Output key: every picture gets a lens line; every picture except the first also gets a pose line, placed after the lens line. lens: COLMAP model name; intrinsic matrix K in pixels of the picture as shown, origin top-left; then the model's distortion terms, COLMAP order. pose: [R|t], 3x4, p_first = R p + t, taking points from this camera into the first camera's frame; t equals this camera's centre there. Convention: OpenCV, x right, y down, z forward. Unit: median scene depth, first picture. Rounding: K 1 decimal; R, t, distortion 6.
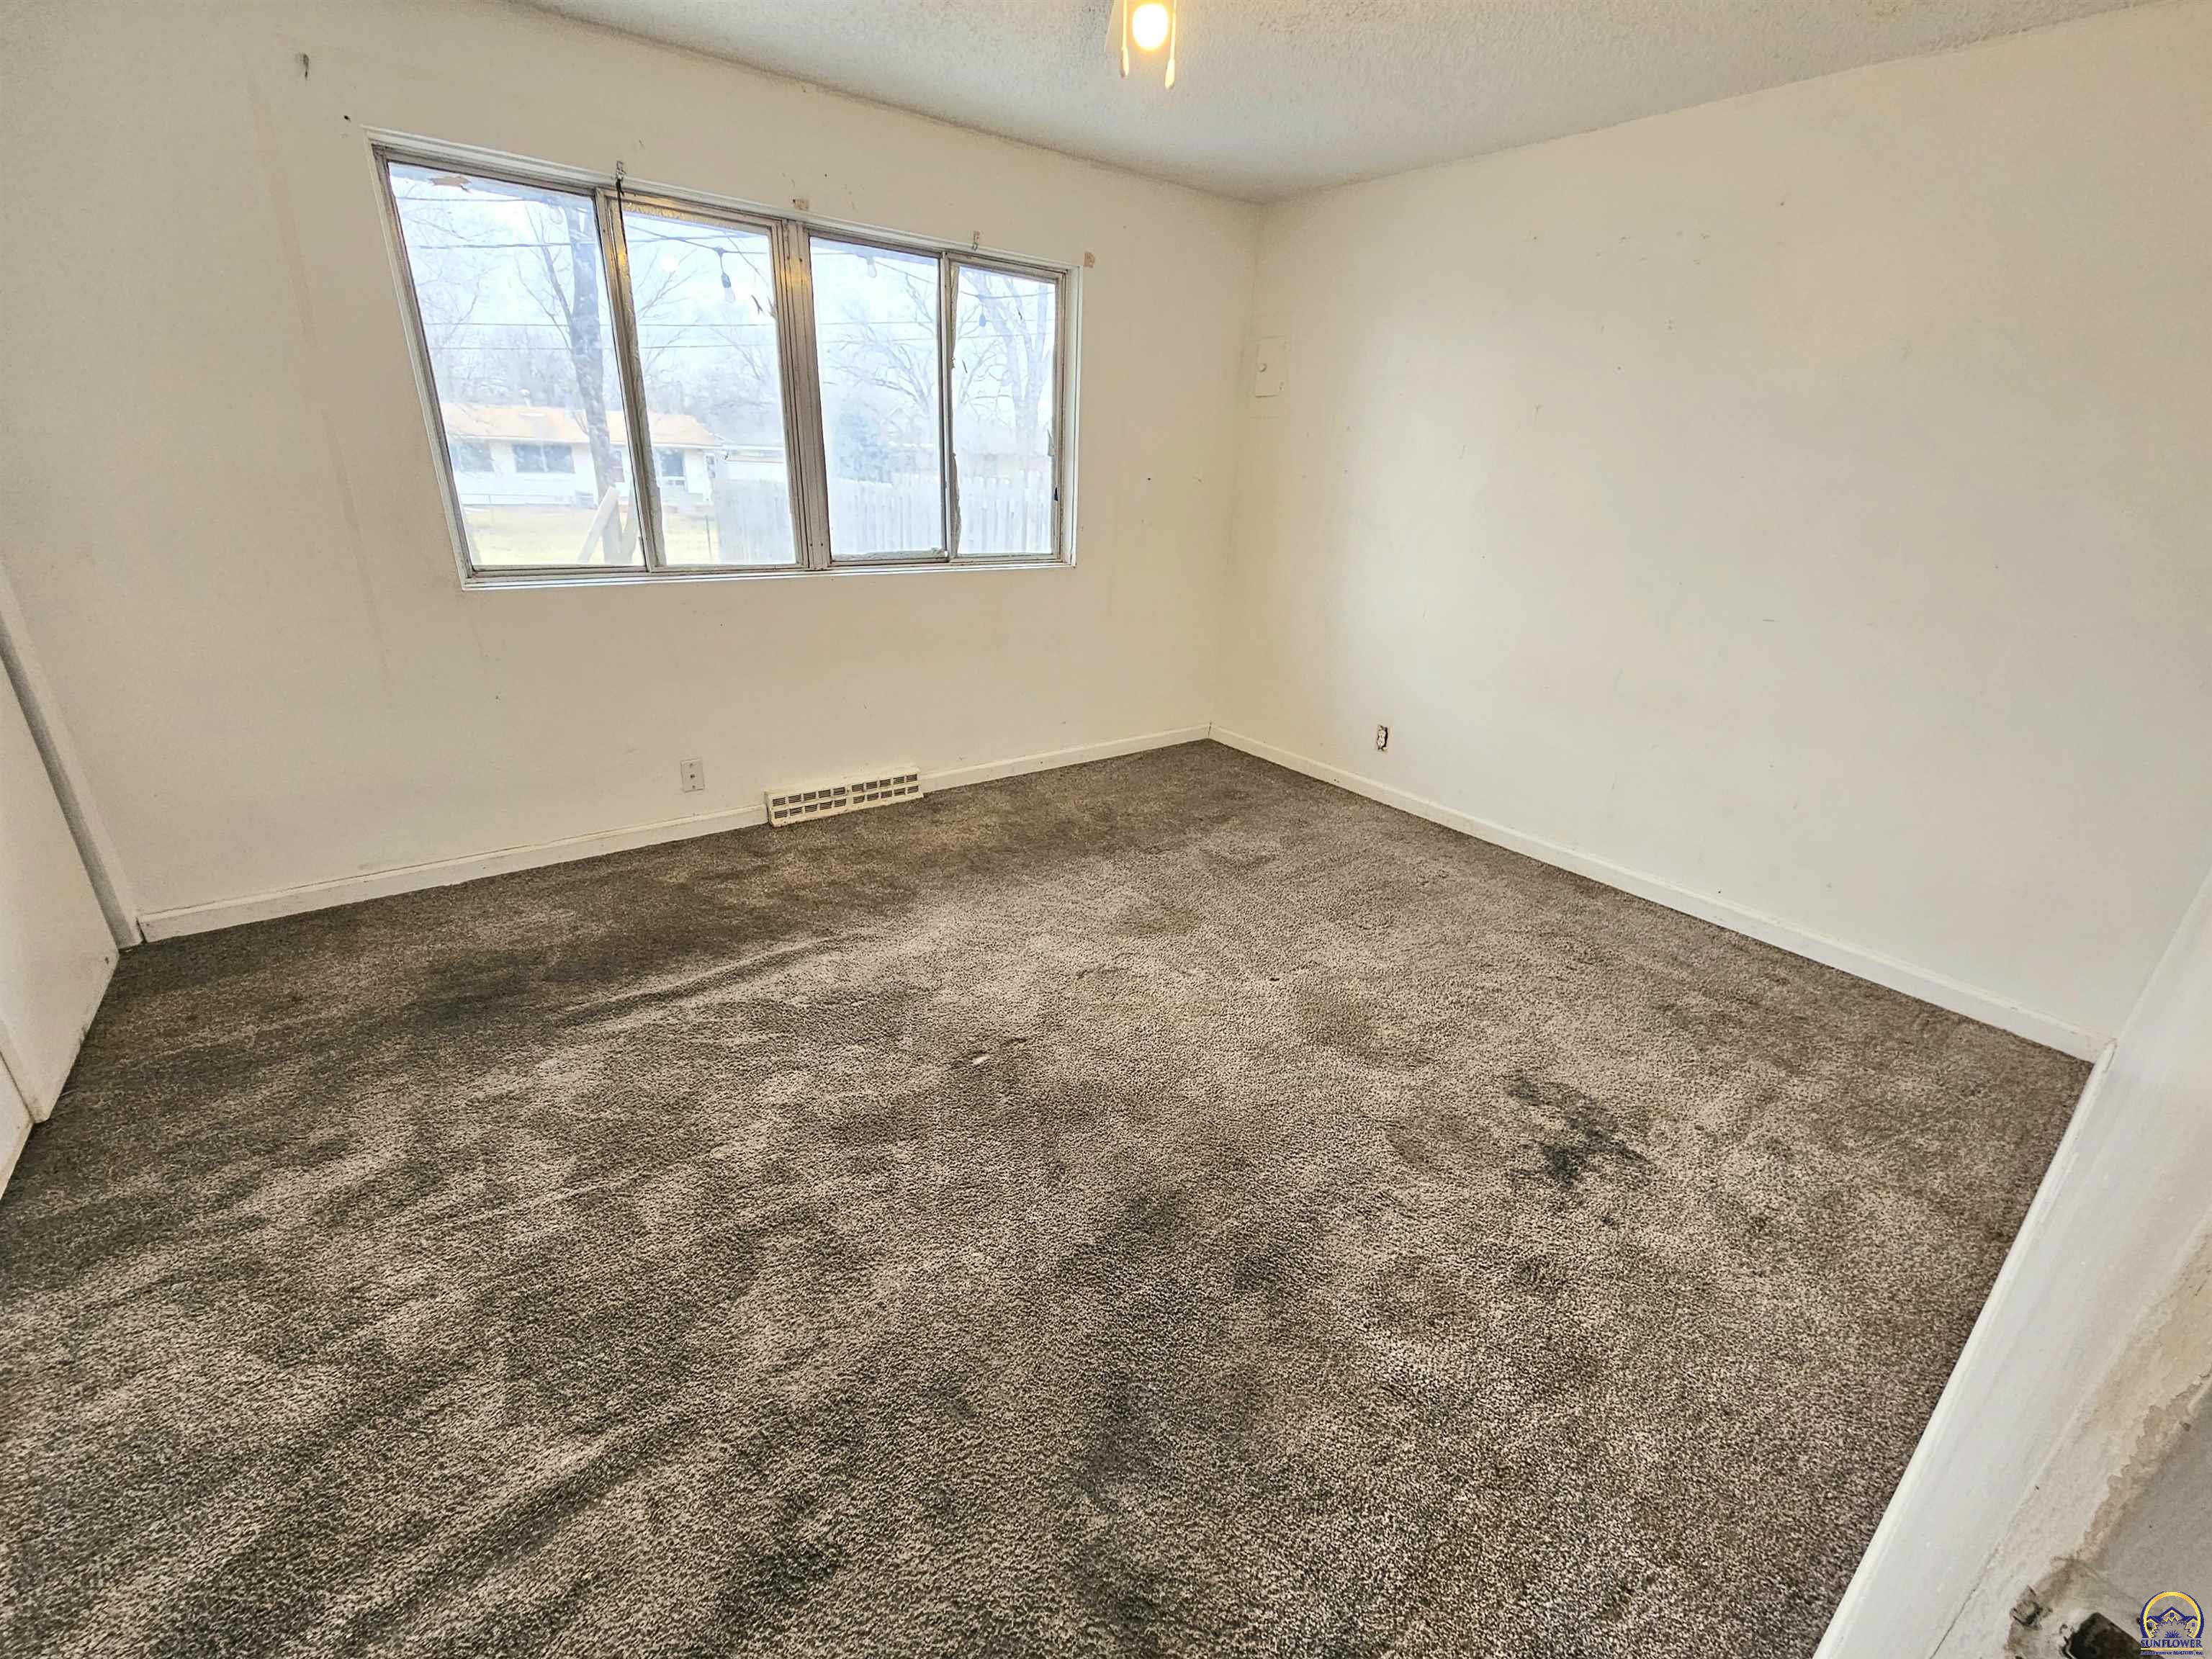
lens RADIAL K [[901.9, 0, 1106.0], [0, 901.9, 822.3], [0, 0, 1]] dist [-0.001297, -0.000174]
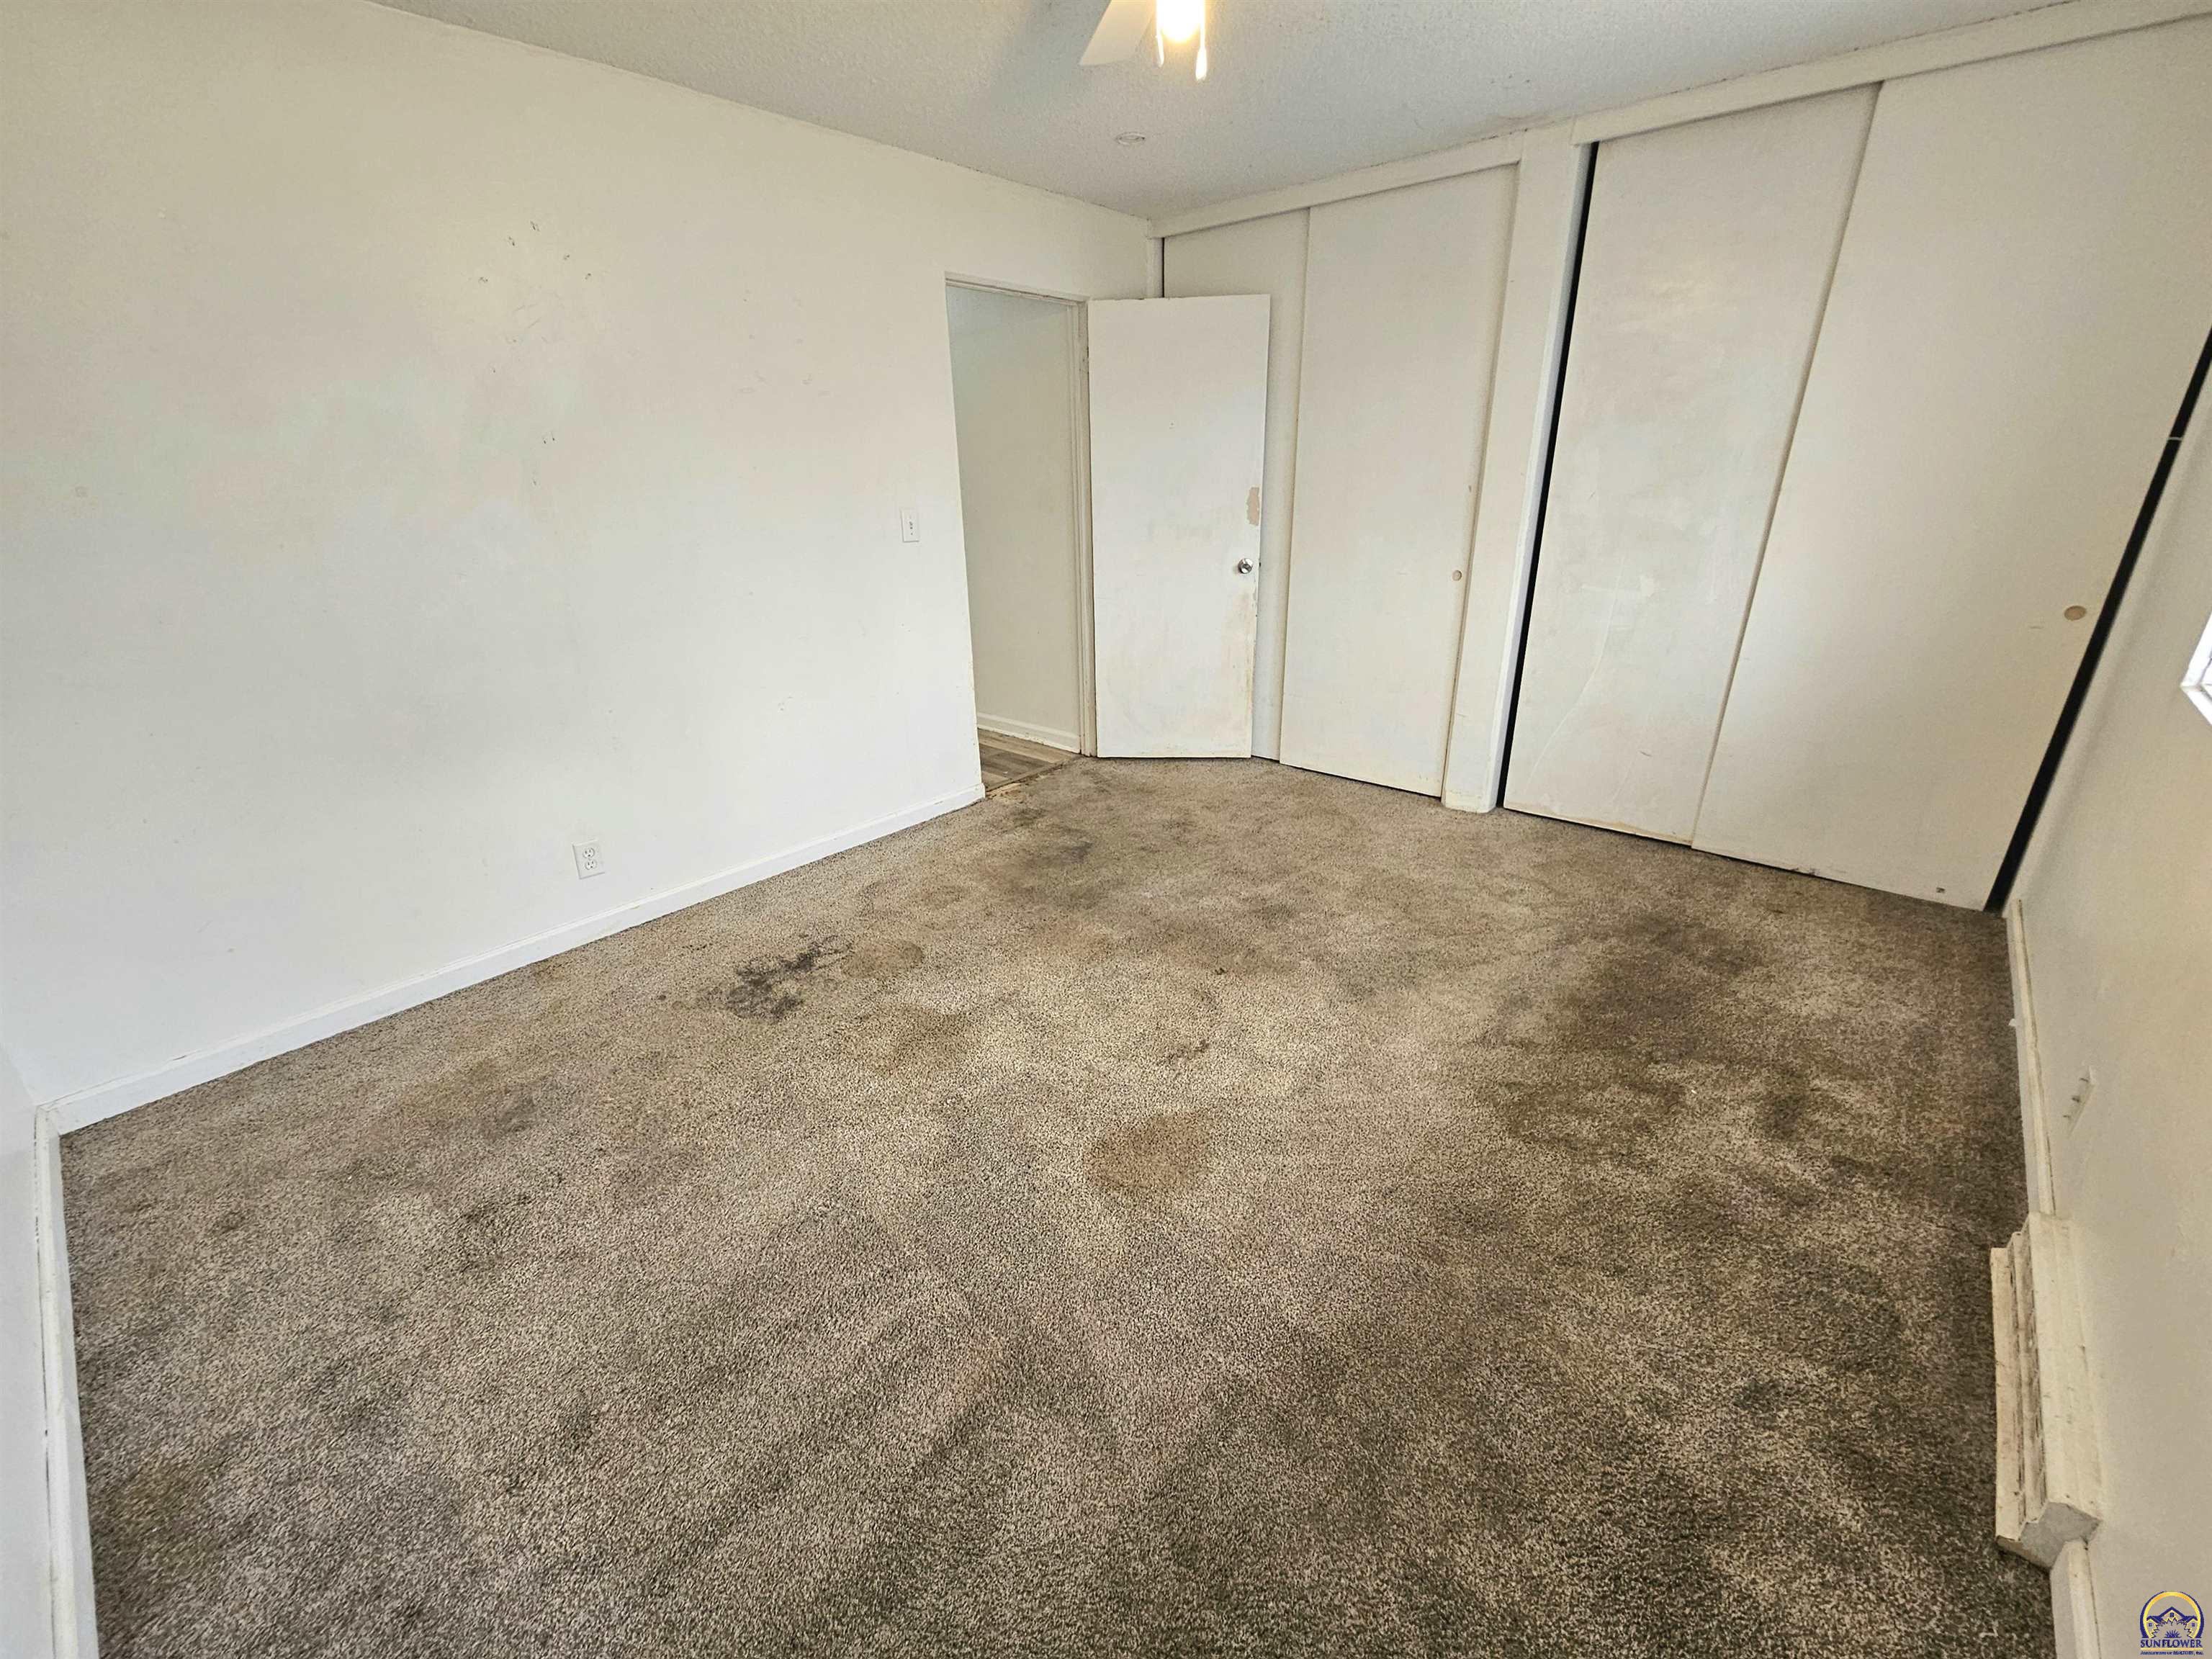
lens RADIAL K [[901.9, 0, 1110.2], [0, 901.9, 826.7], [0, 0, 1]] dist [-0.001297, -0.000174]
pose [[-0.979759, 0.056285, -0.192104, 0.272369], [-0.090298, 0.732211, 0.675065, -0.715811], [0.178657, 0.678748, -0.712308, 1.797540]]
